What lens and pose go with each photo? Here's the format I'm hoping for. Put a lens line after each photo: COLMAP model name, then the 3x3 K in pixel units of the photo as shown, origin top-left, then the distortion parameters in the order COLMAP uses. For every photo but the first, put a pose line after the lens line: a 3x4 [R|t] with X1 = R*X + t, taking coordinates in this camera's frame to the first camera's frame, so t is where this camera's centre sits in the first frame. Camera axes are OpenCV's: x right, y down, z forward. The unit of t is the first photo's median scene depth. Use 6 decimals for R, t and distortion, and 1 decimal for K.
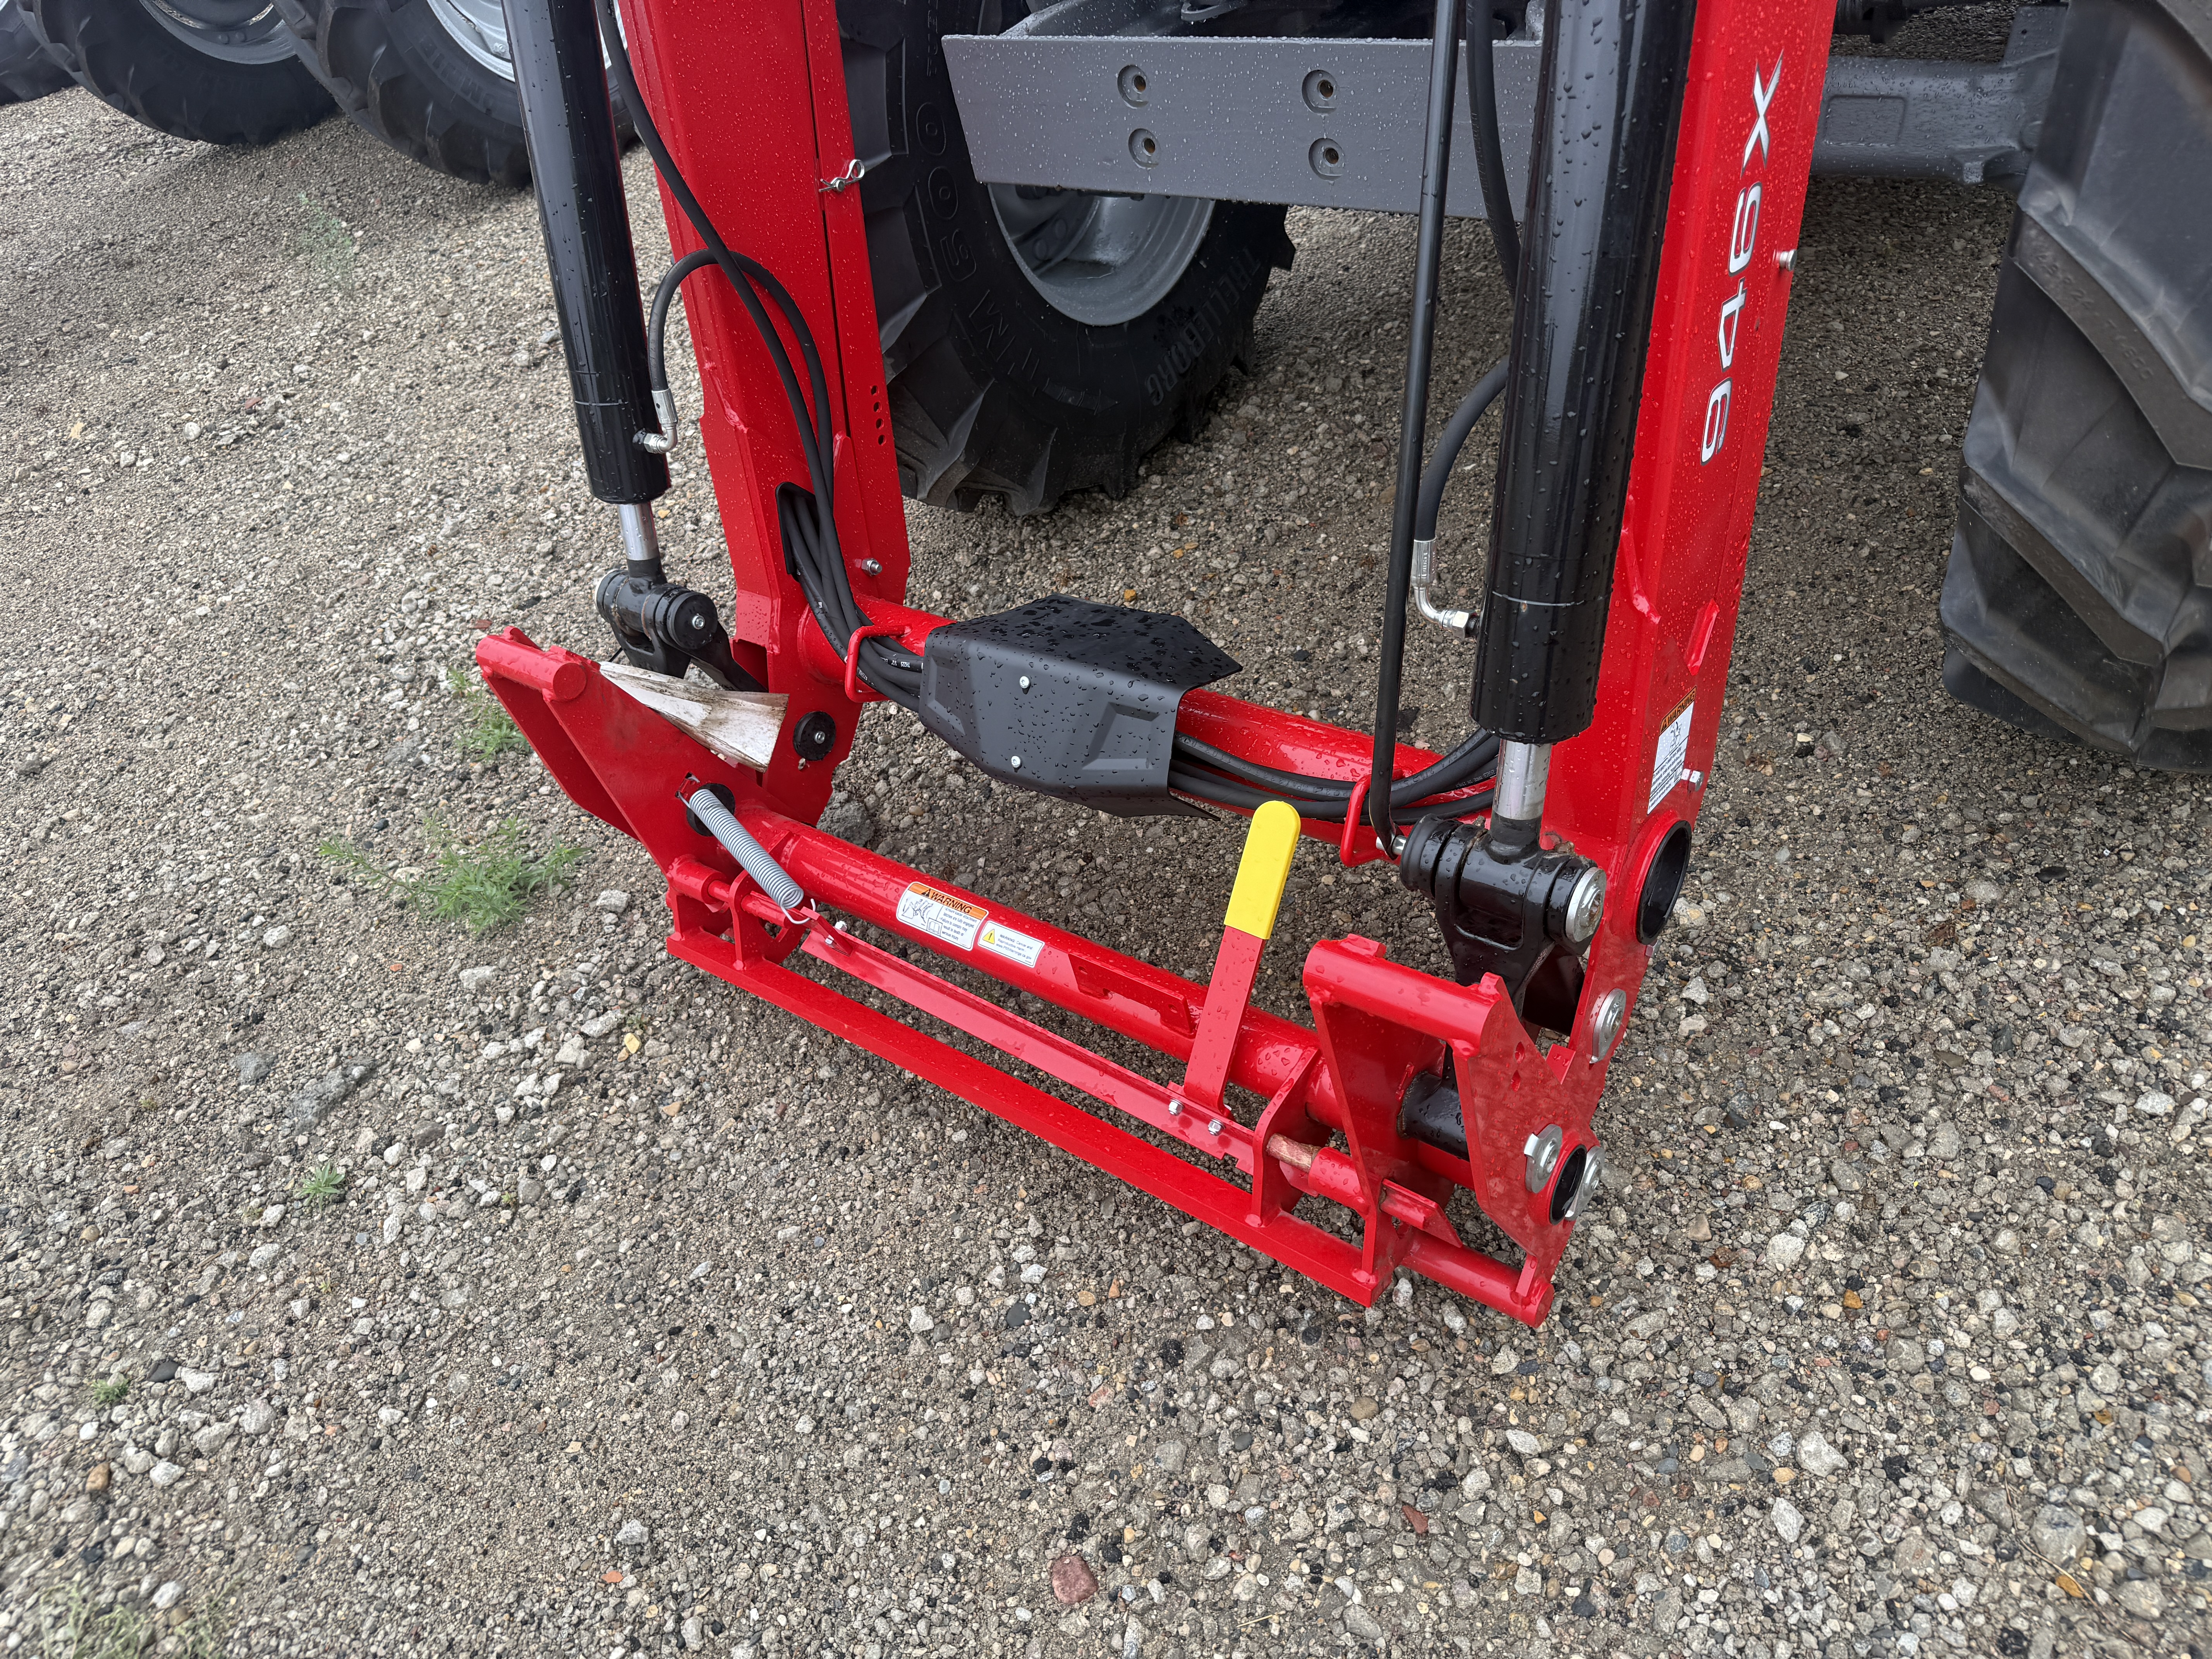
lens RADIAL K [[1580.7, 0, 1117.0], [0, 1580.7, 824.3], [0, 0, 1]] dist [0.029259, -0.034446]
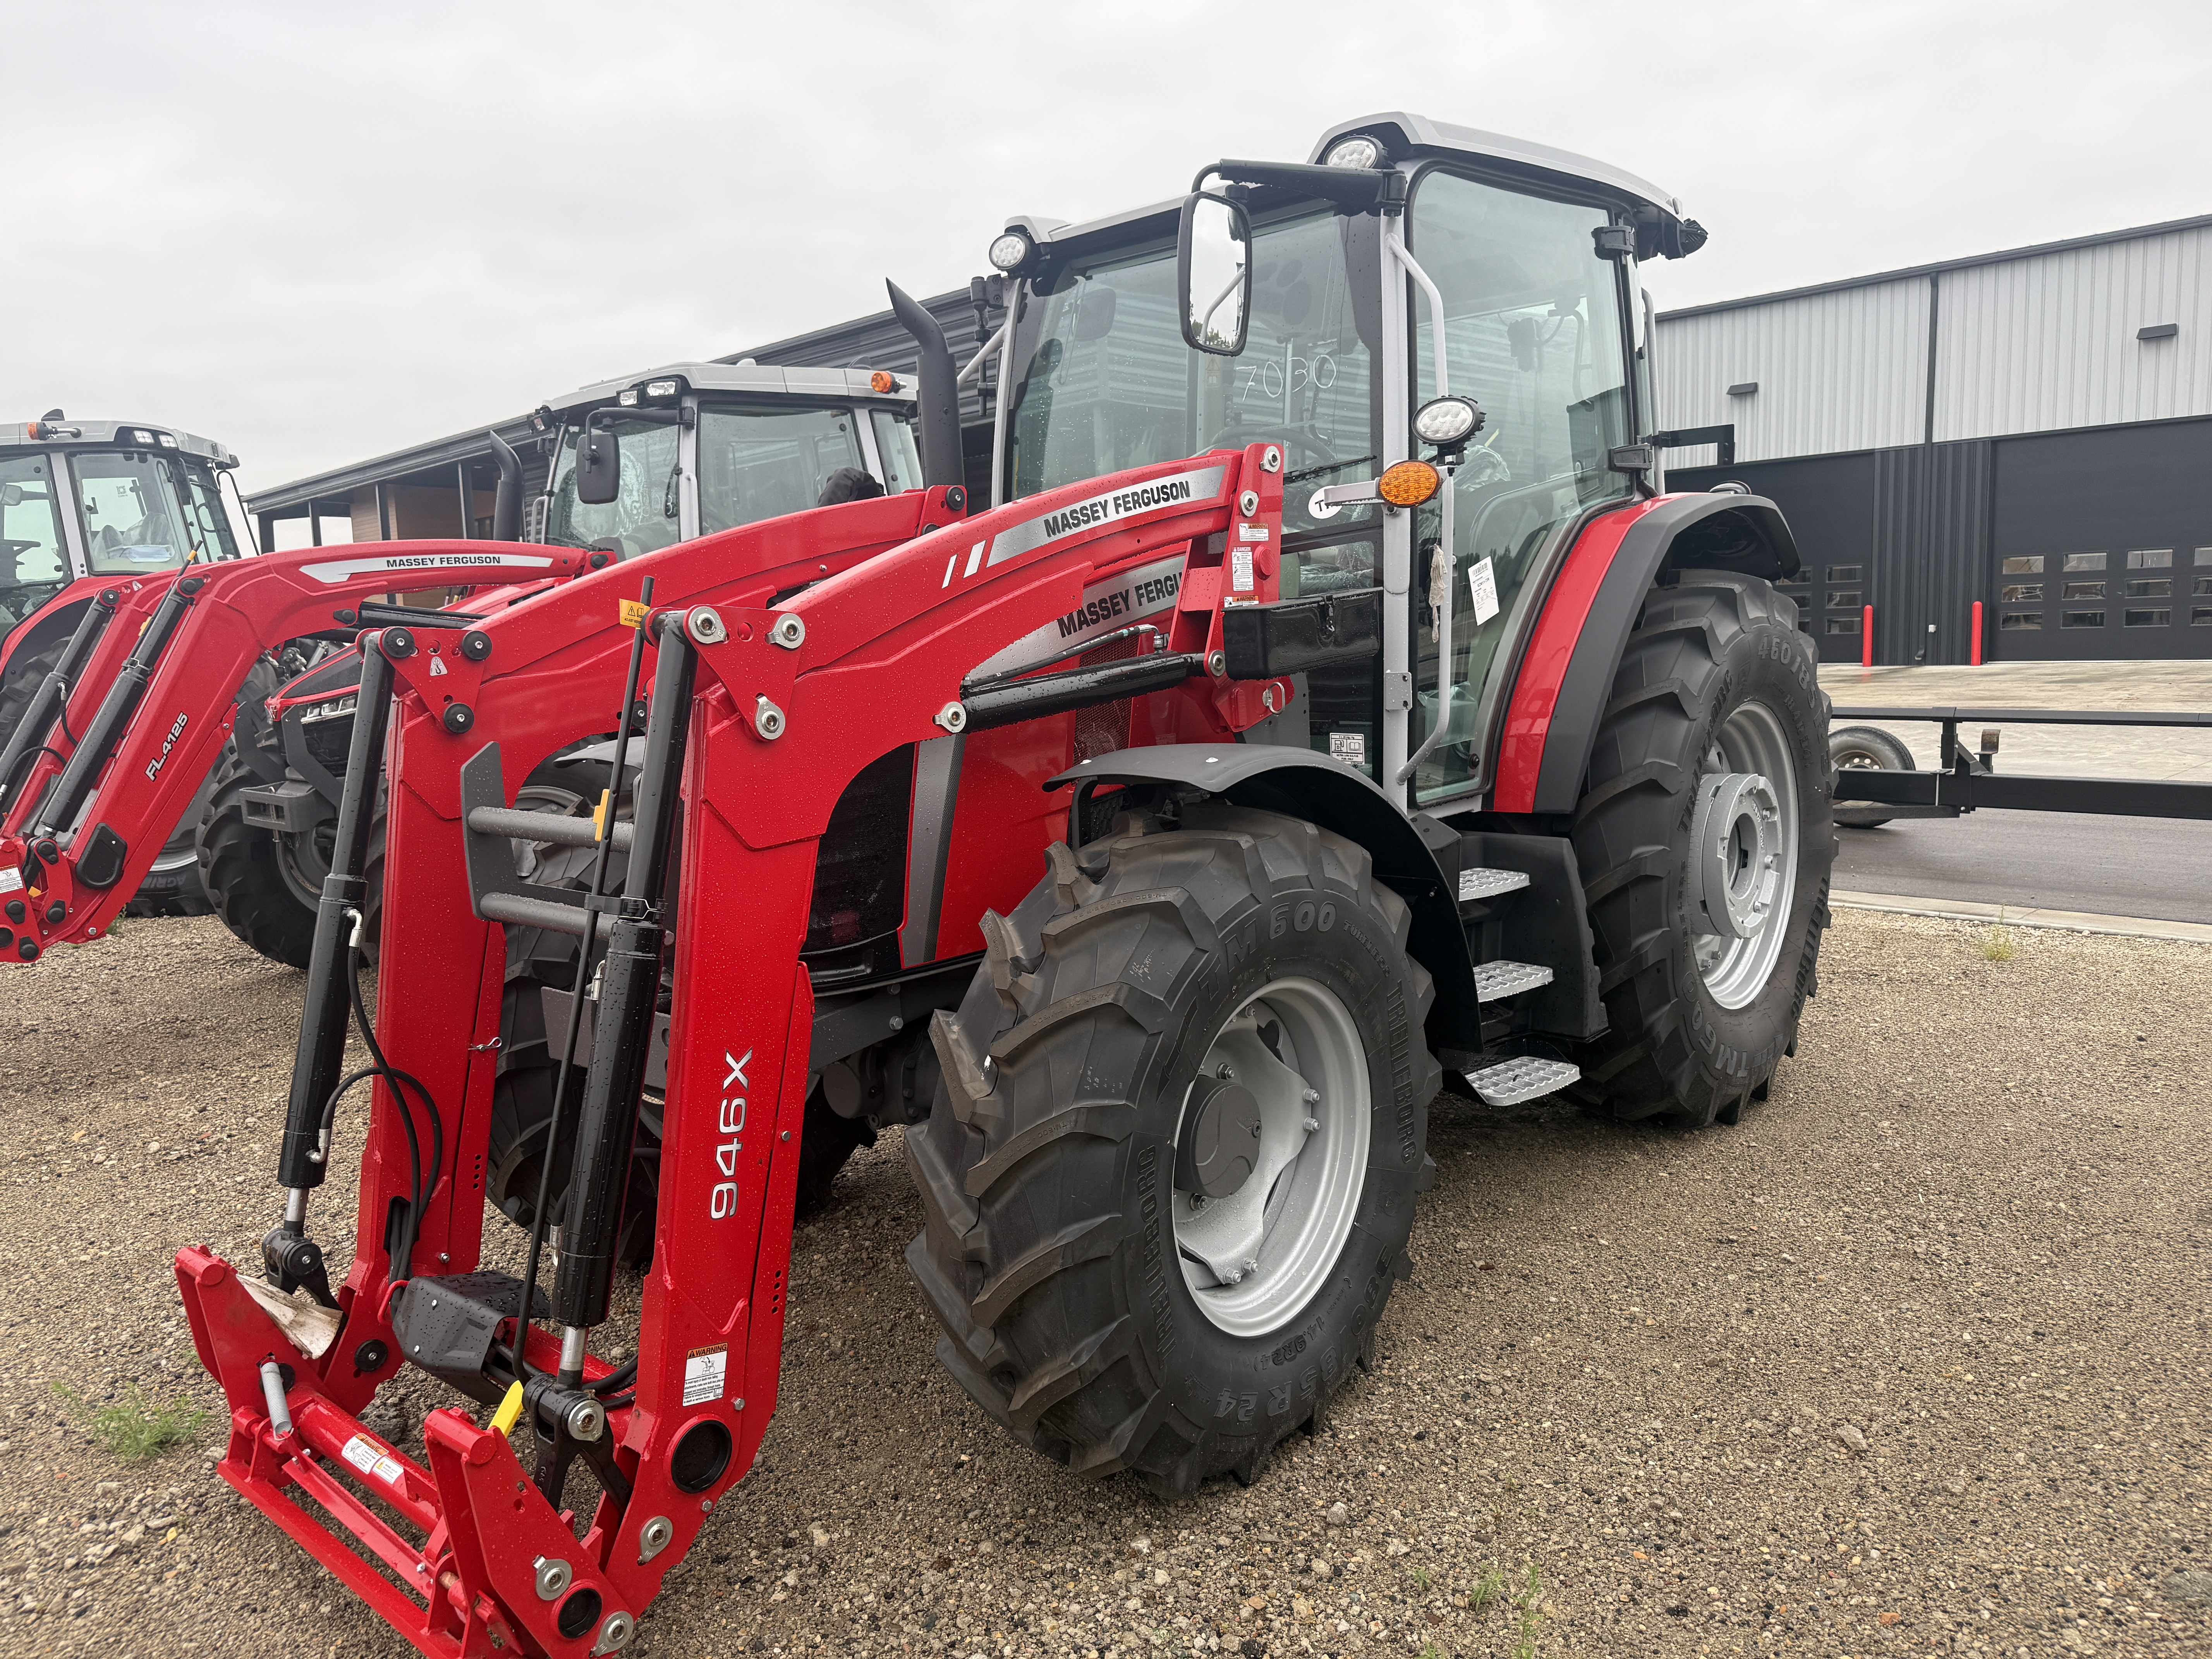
lens RADIAL K [[1580.7, 0, 1116.5], [0, 1580.7, 825.6], [0, 0, 1]] dist [0.029259, -0.034446]
pose [[0.987414, 0.140959, -0.071717, 0.665066], [-0.157520, 0.835950, -0.525715, 0.249302], [-0.014152, 0.530395, 0.847632, -0.742147]]
